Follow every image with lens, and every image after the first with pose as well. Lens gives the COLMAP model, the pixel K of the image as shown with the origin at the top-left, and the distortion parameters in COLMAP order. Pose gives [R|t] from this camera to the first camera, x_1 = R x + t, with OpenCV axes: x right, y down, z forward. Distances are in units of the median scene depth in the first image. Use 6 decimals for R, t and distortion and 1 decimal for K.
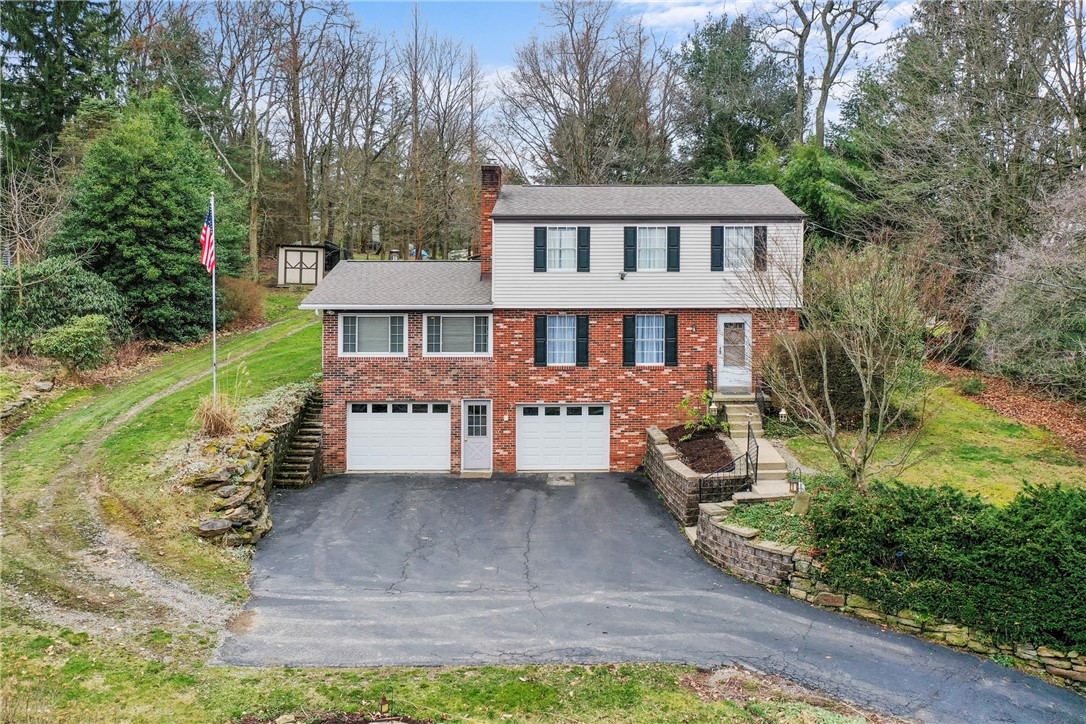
lens RADIAL K [[890.9, 0, 581.1], [0, 890.9, 292.0], [0, 0, 1]] dist [-0.007279, -0.003359]
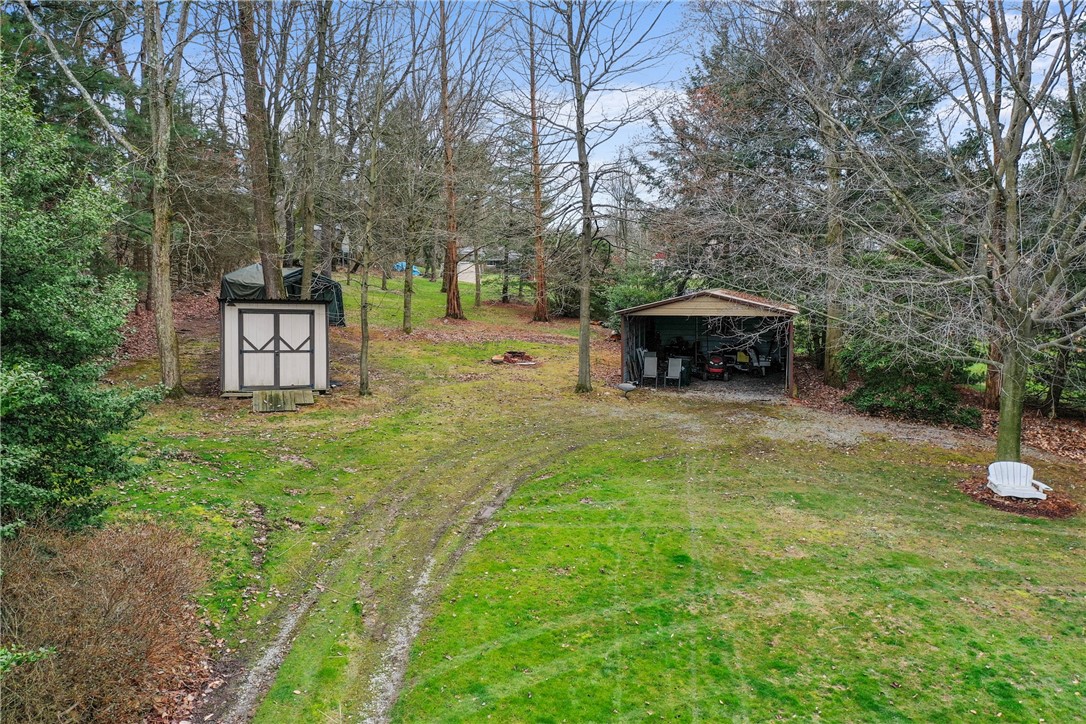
lens RADIAL K [[861.6, 0, 540.8], [0, 861.6, 363.3], [0, 0, 1]] dist [-0.015554, -0.005874]
pose [[0.999311, -0.009910, 0.035775, -0.440154], [0.006819, 0.996313, 0.085527, -0.123262], [-0.036491, -0.085224, 0.995693, 1.262567]]
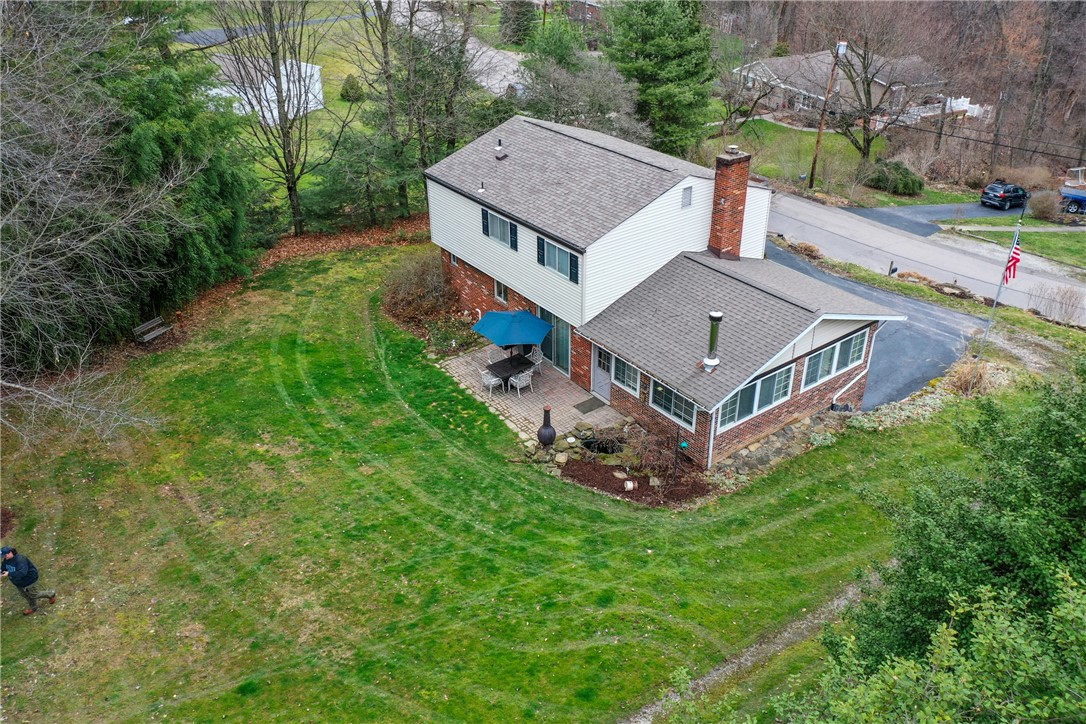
lens RADIAL K [[861.6, 0, 551.5], [0, 861.6, 358.7], [0, 0, 1]] dist [-0.015554, -0.005874]
pose [[-0.595341, -0.401459, 0.695988, -0.788439], [0.004110, 0.864691, 0.502287, -0.455080], [-0.803462, 0.301893, -0.513136, 1.882670]]
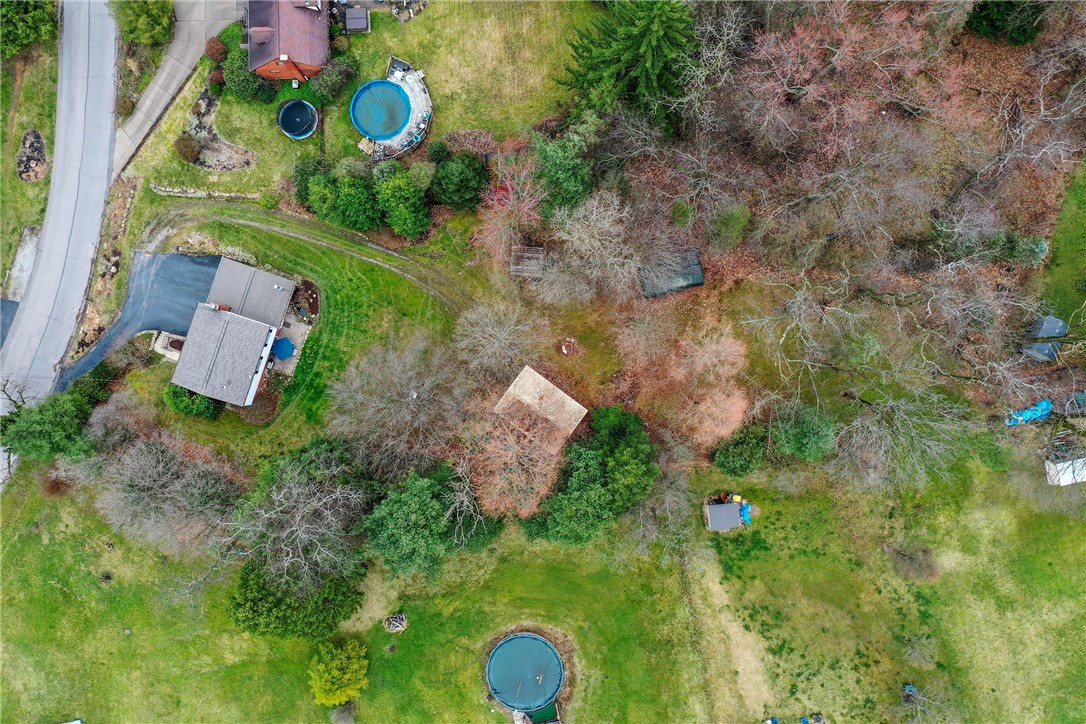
lens RADIAL K [[861.6, 0, 542.9], [0, 861.6, 357.2], [0, 0, 1]] dist [-0.015554, -0.005874]
pose [[-0.327865, 0.944657, -0.011283, -0.303887], [0.002689, 0.012876, 0.999913, -3.694518], [0.944721, 0.327807, -0.006762, 2.470993]]
